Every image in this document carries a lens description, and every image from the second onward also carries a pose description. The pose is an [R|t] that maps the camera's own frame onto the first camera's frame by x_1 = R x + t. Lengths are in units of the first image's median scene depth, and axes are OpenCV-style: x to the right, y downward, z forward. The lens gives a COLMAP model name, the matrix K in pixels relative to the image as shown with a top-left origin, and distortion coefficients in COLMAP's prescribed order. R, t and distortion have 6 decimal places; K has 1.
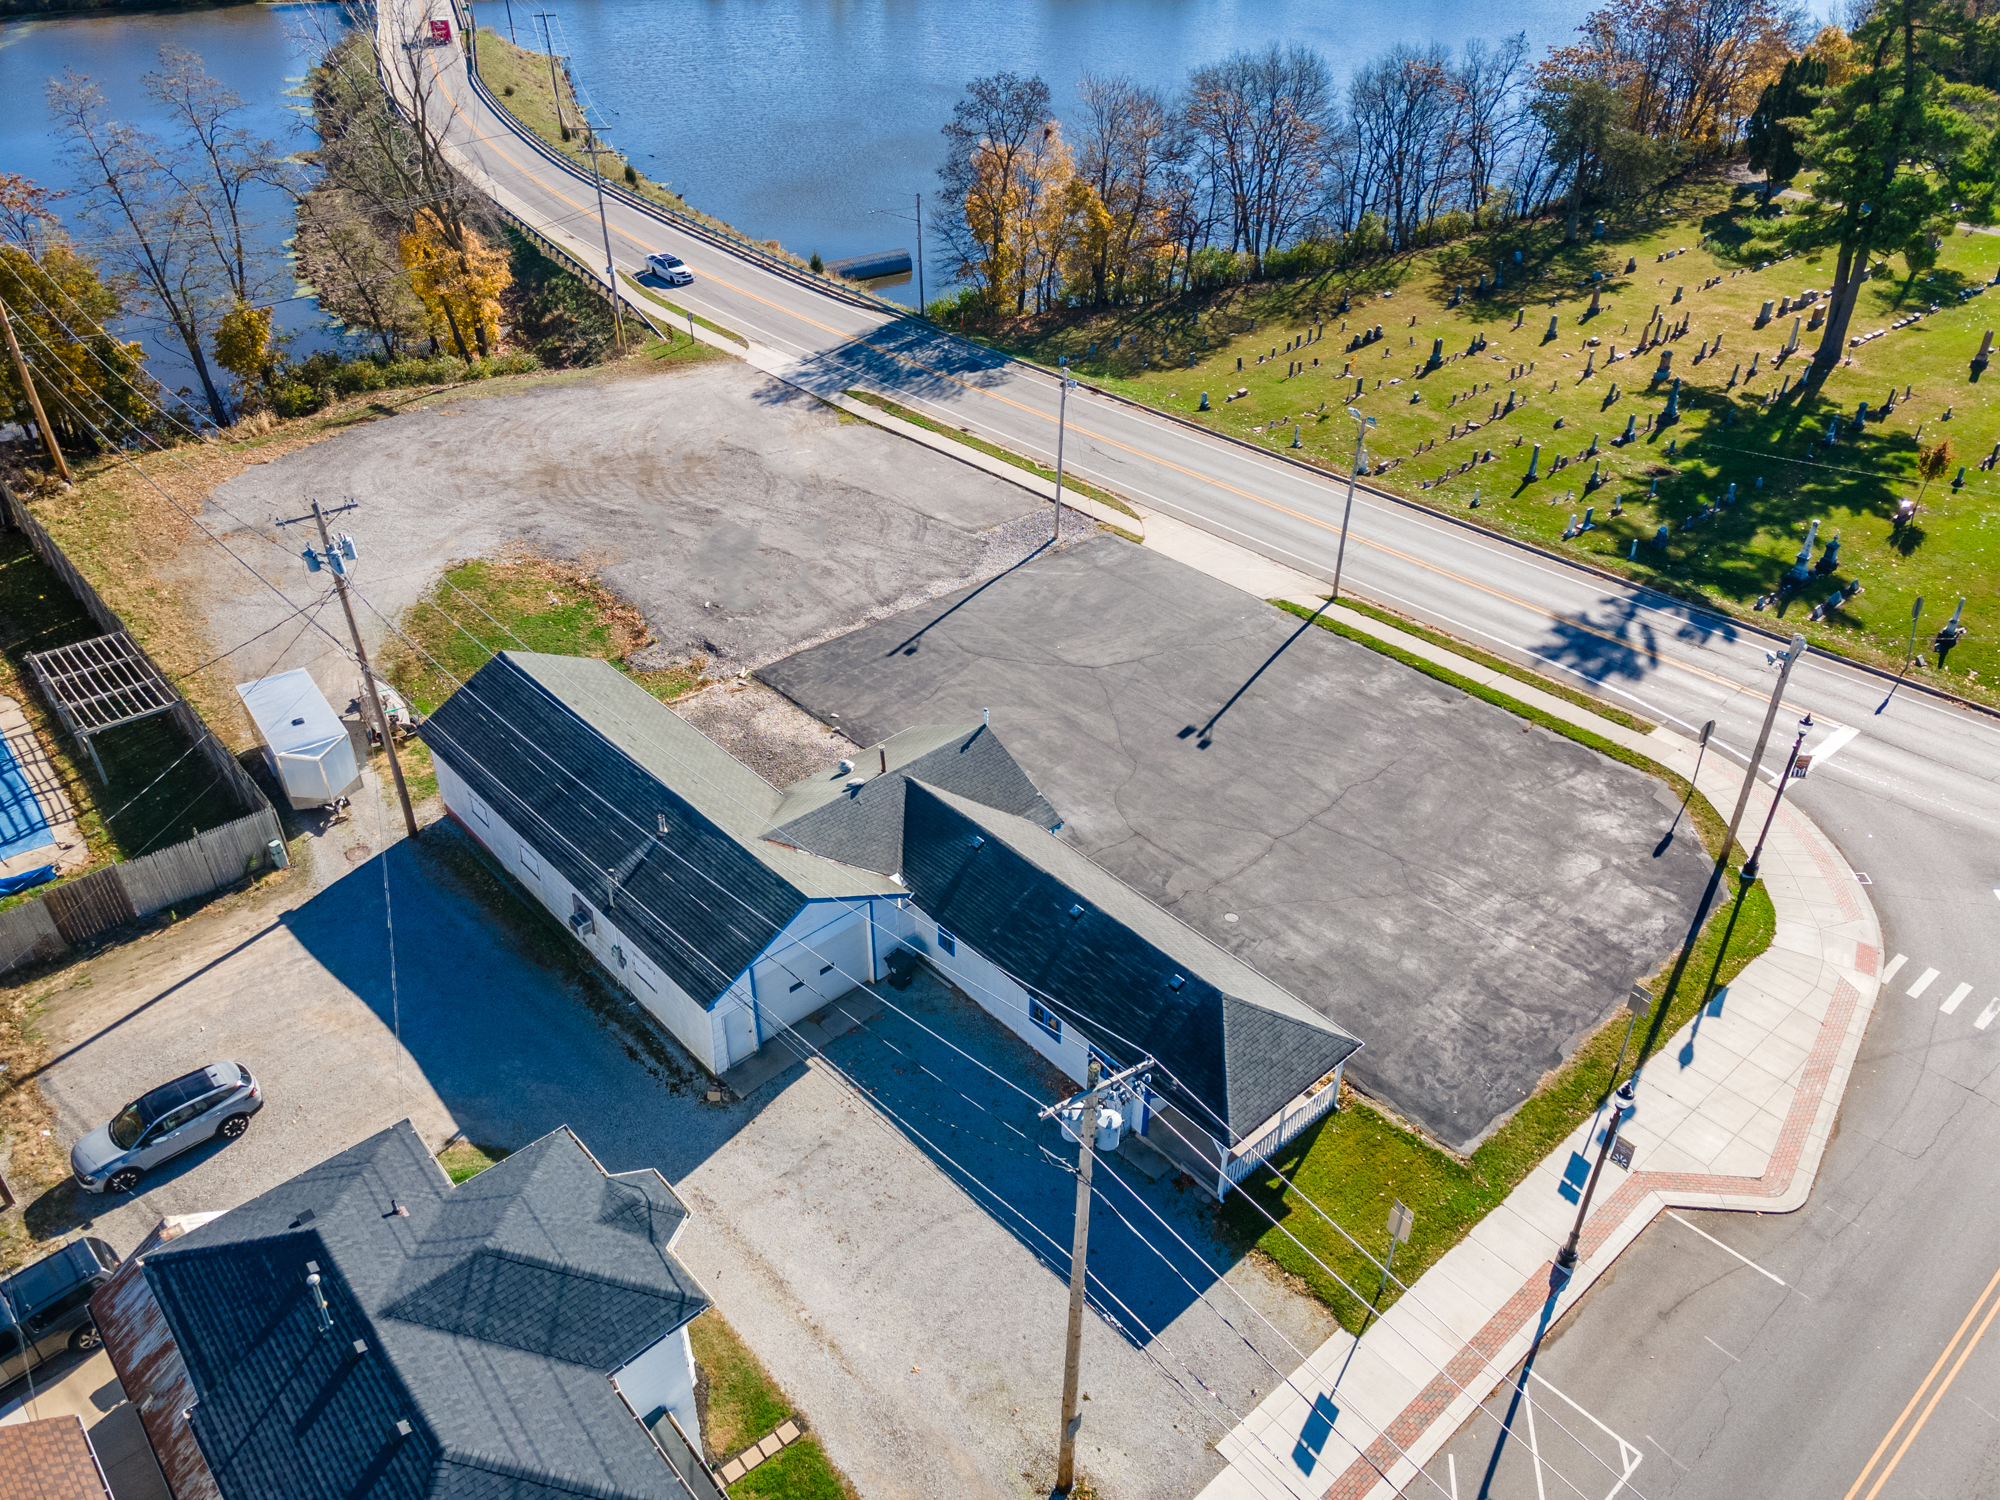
lens RADIAL K [[1449.6, 0, 995.6], [0, 1449.6, 755.8], [0, 0, 1]] dist [0.021826, 0.041738]
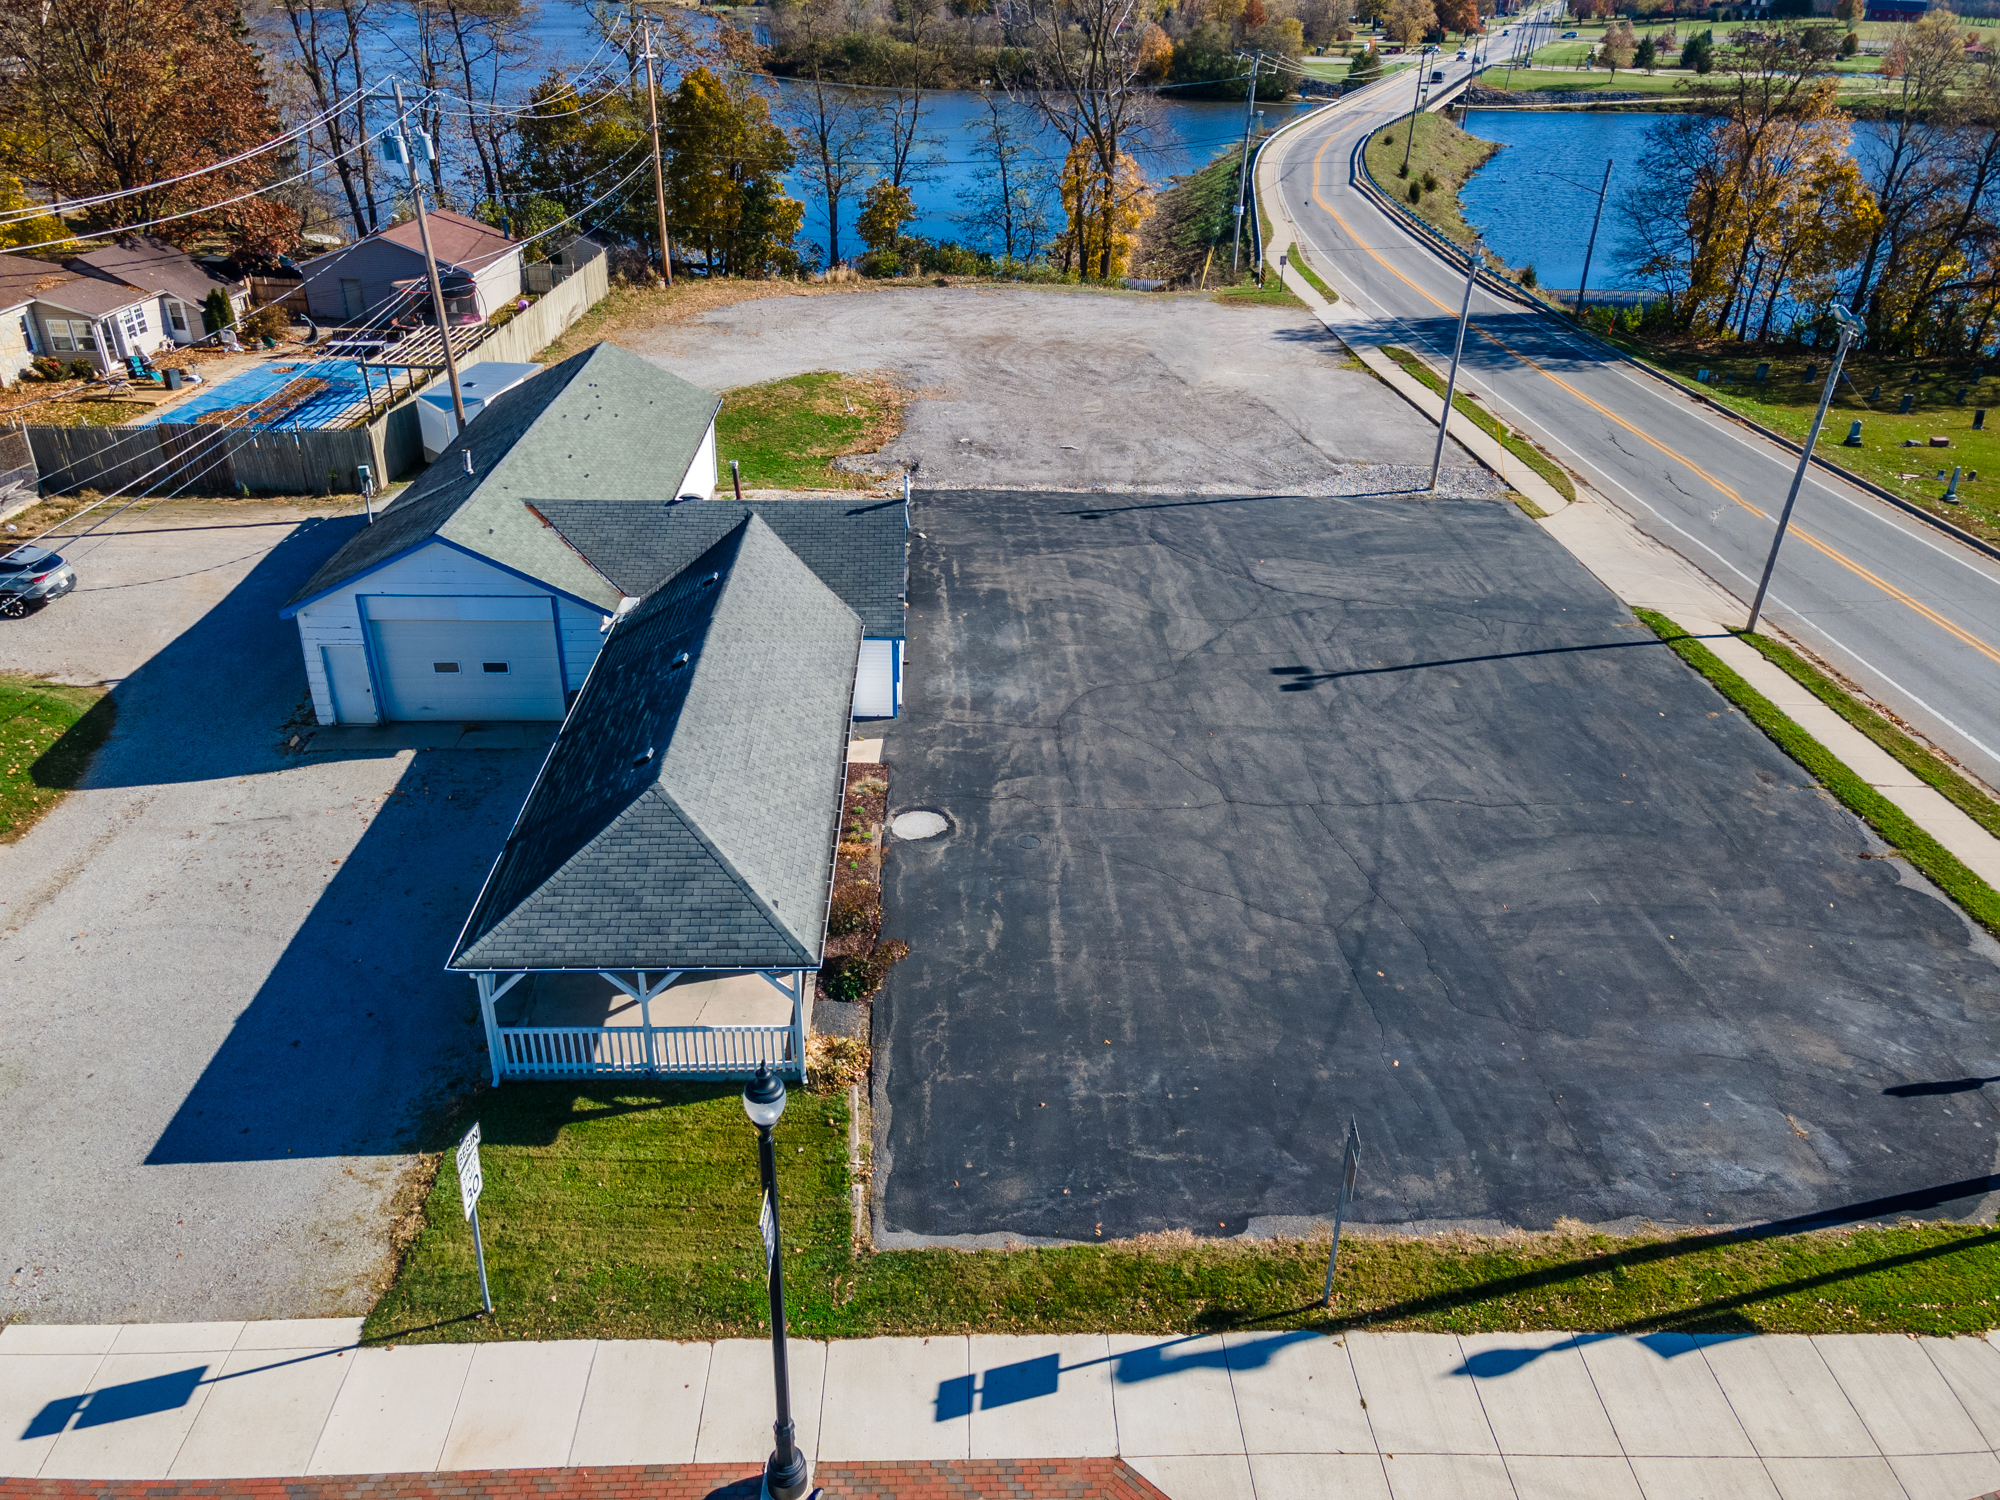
lens RADIAL K [[1449.6, 0, 995.6], [0, 1449.6, 755.8], [0, 0, 1]] dist [0.021826, 0.041738]
pose [[0.767718, 0.316821, -0.556986, 0.323398], [-0.377862, 0.925844, 0.005808, 0.051951], [0.517522, 0.206004, 0.830502, 0.306860]]
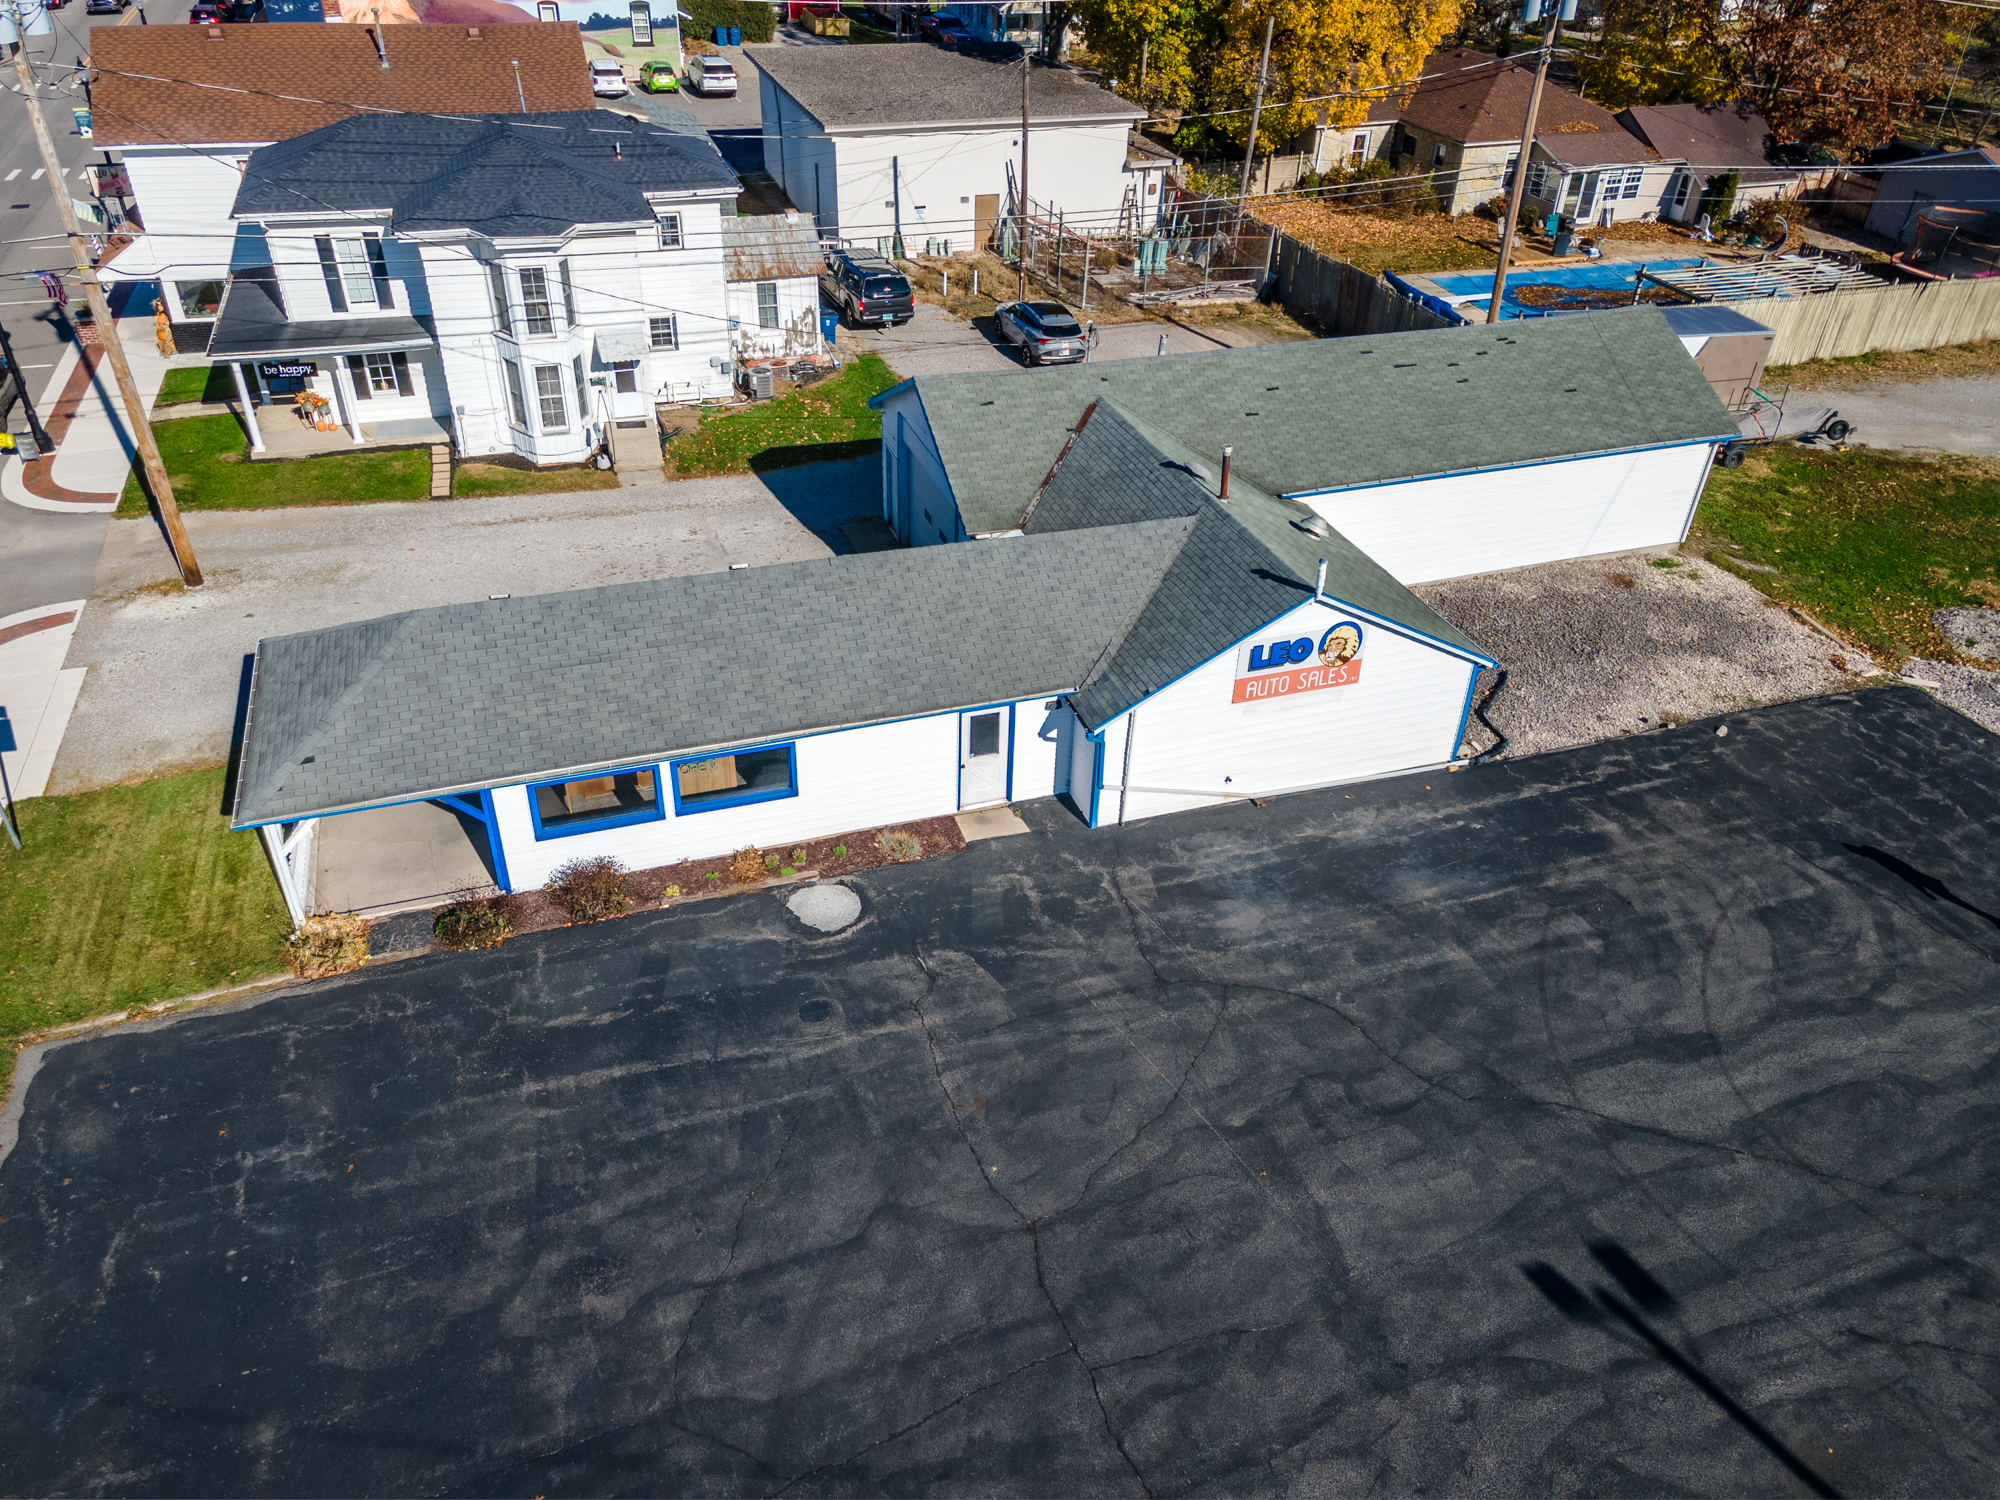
lens RADIAL K [[1449.6, 0, 995.6], [0, 1449.6, 755.8], [0, 0, 1]] dist [0.021826, 0.041738]
pose [[-0.391970, 0.512471, -0.764024, 0.293758], [-0.541704, 0.542680, 0.641916, -0.166014], [0.743584, 0.665487, 0.064893, 0.634188]]
